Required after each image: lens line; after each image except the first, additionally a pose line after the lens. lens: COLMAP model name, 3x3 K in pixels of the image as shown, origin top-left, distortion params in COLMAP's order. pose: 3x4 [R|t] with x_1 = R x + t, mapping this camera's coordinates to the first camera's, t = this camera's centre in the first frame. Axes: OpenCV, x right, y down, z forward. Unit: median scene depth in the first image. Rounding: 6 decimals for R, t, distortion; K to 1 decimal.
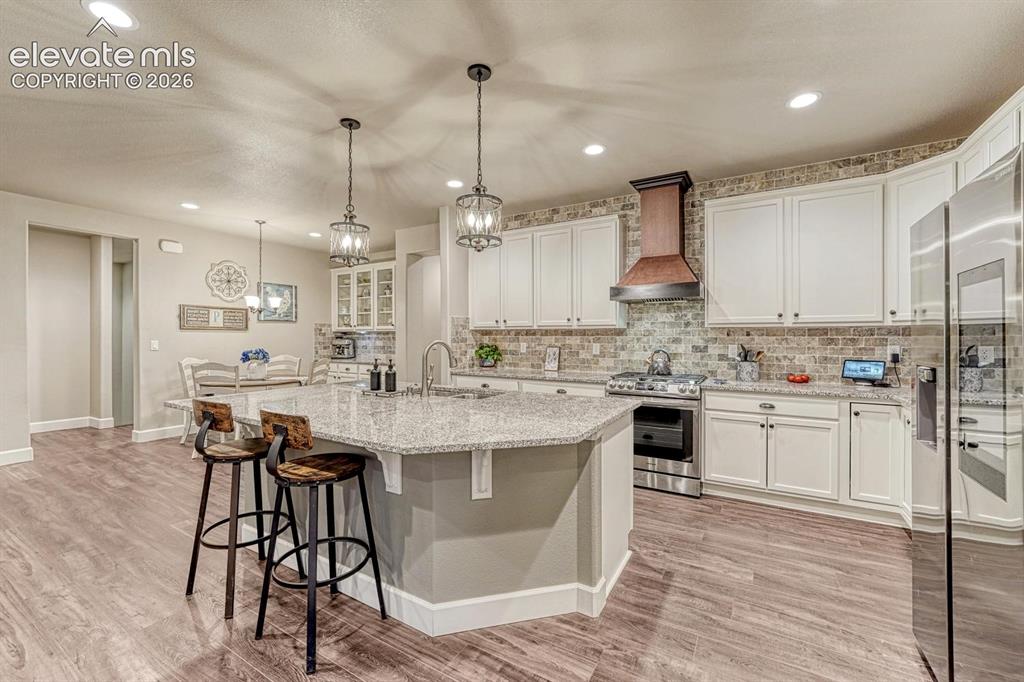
lens RADIAL K [[417.8, 0, 511.4], [0, 417.8, 335.1], [0, 0, 1]] dist [-0.001444, 0.000275]
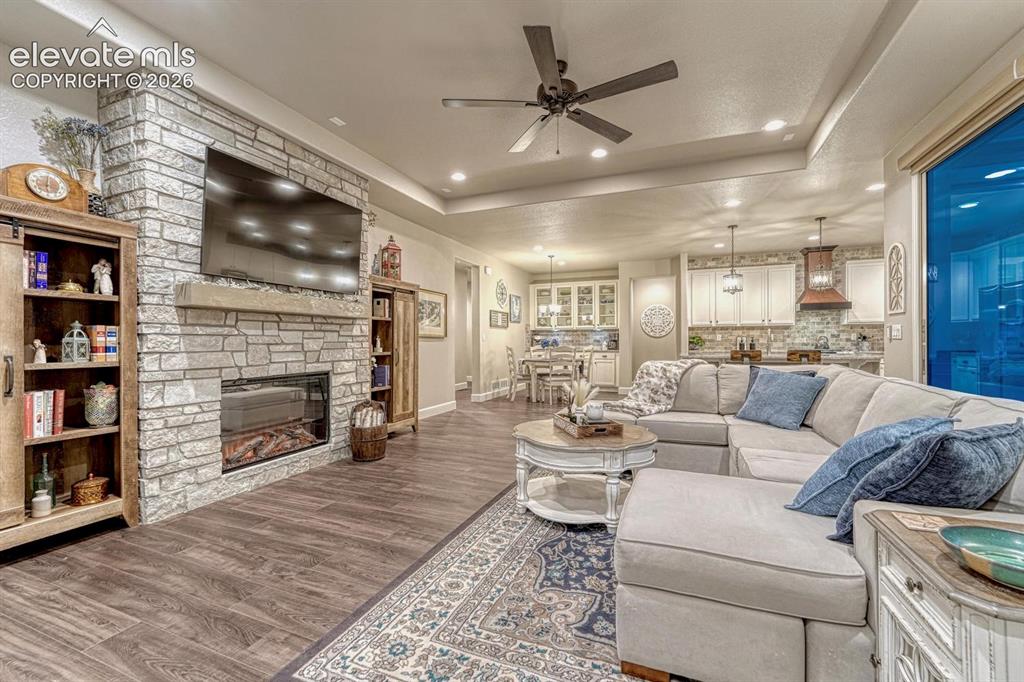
lens RADIAL K [[429.3, 0, 516.6], [0, 429.3, 343.7], [0, 0, 1]] dist [-0.000186, 0.000142]
pose [[0.986893, -0.004386, 0.161314, -1.184639], [0.003655, 0.999982, 0.004826, 0.049037], [-0.161333, -0.004173, 0.986891, -0.641307]]
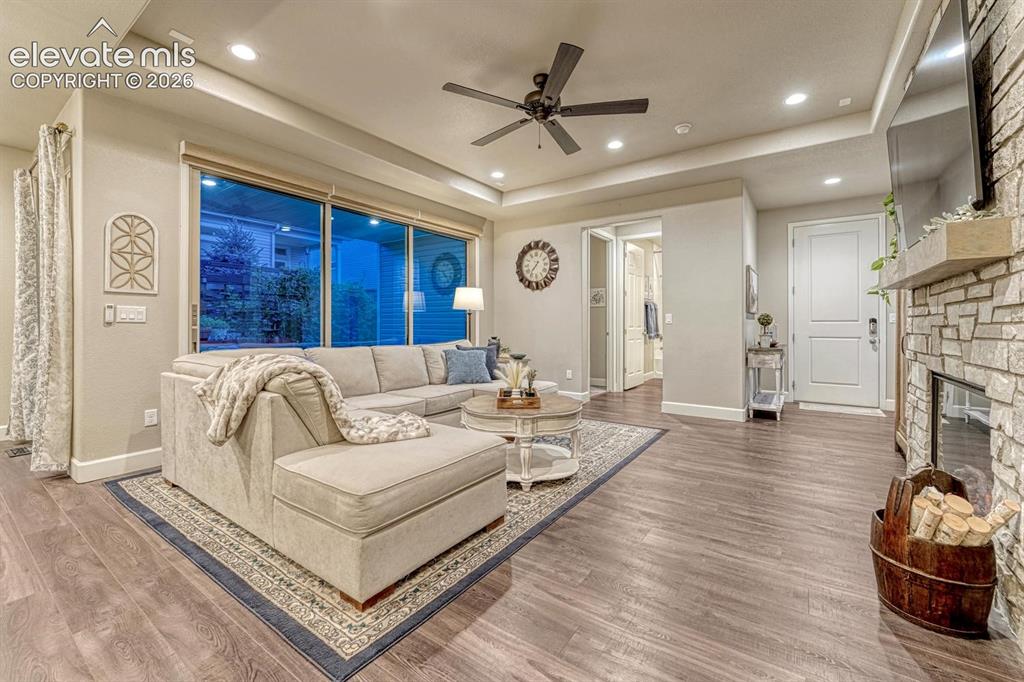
lens RADIAL K [[417.8, 0, 511.4], [0, 417.8, 335.1], [0, 0, 1]] dist [-0.001444, 0.000275]
pose [[-0.997854, -0.001350, 0.065463, -1.006048], [0.000160, 0.999734, 0.023060, 0.049960], [-0.065477, 0.023021, -0.997589, 0.741753]]
